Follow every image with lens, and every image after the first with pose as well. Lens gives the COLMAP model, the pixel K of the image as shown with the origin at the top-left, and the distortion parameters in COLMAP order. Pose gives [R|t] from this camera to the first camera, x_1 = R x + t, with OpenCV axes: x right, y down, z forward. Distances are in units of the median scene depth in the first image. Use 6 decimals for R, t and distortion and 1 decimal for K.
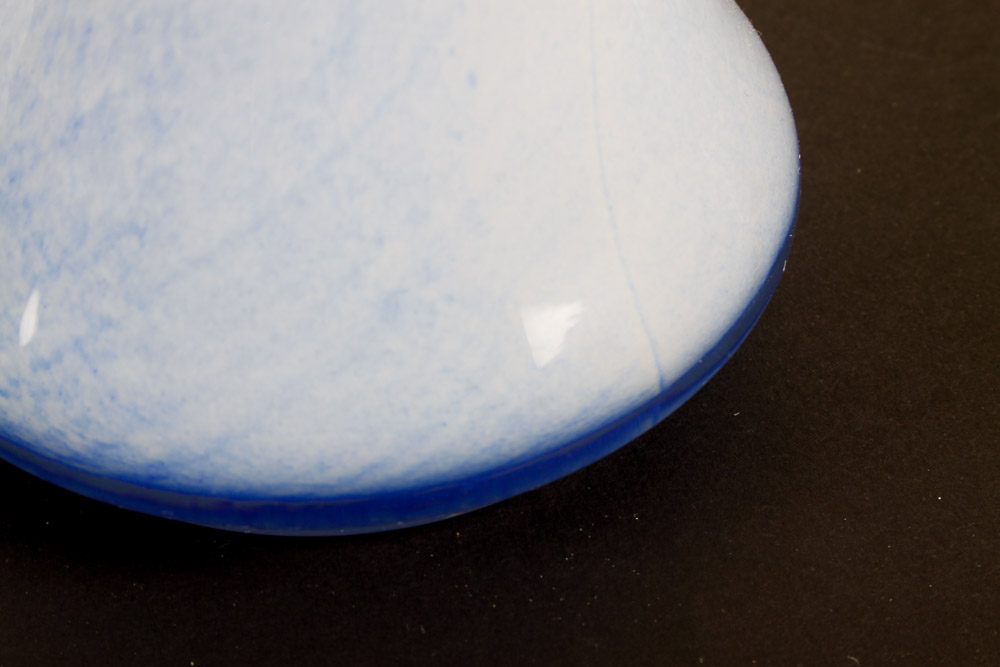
lens RADIAL K [[2238.6, 0, 504.2], [0, 2238.6, 337.0], [0, 0, 1]] dist [0.067087, 0.000000]
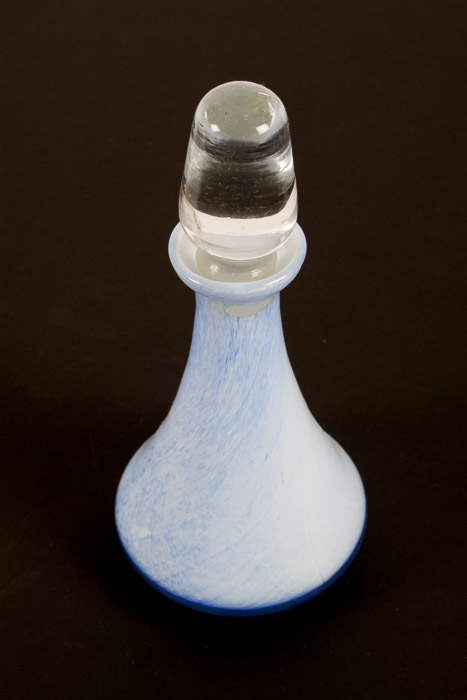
lens RADIAL K [[1567.0, 0, 234.8], [0, 1567.0, 352.9], [0, 0, 1]] dist [0.067087, 0.000000]
pose [[0.997257, 0.038873, -0.062980, 0.077729], [-0.035129, 0.997610, 0.059503, -0.594730], [0.065142, -0.057127, 0.996239, -1.932811]]
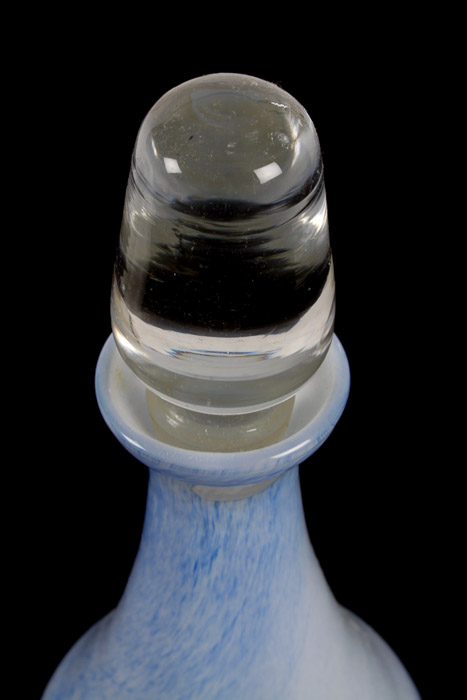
lens RADIAL K [[1567.0, 0, 230.6], [0, 1567.0, 348.5], [0, 0, 1]] dist [0.067087, 0.000000]
pose [[0.984746, 0.118173, -0.127712, 0.094642], [-0.107468, 0.990332, 0.087711, -0.765656], [0.136842, -0.072648, 0.987925, -0.693227]]
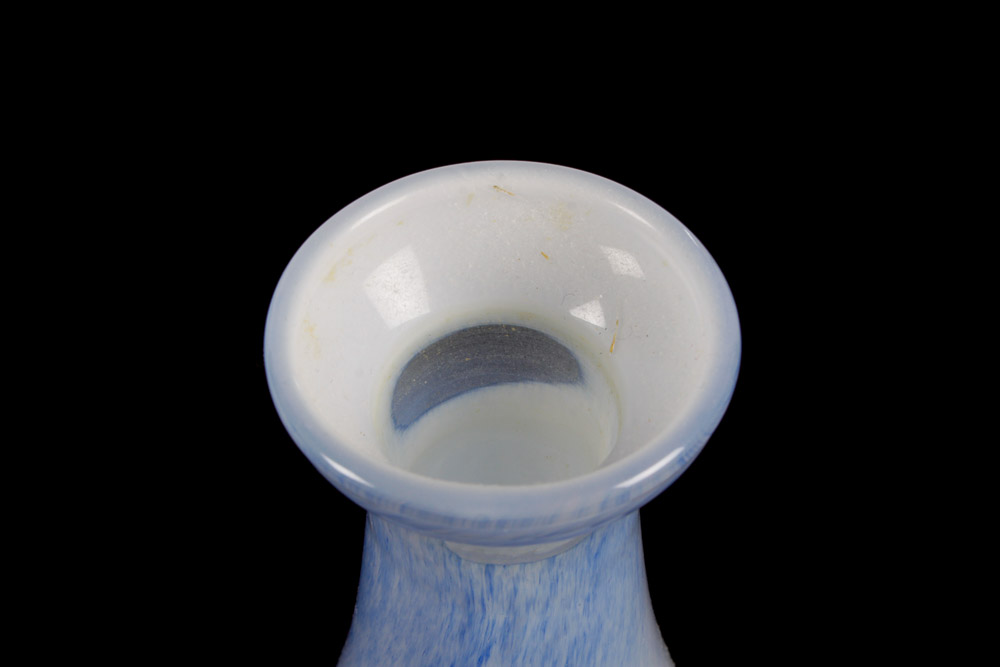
lens RADIAL K [[2238.6, 0, 503.0], [0, 2238.6, 331.5], [0, 0, 1]] dist [0.067087, 0.000000]
pose [[0.982719, 0.134646, -0.127021, 0.046525], [-0.116901, 0.983494, 0.138107, -0.766498], [0.143520, -0.120872, 0.982238, -0.355327]]
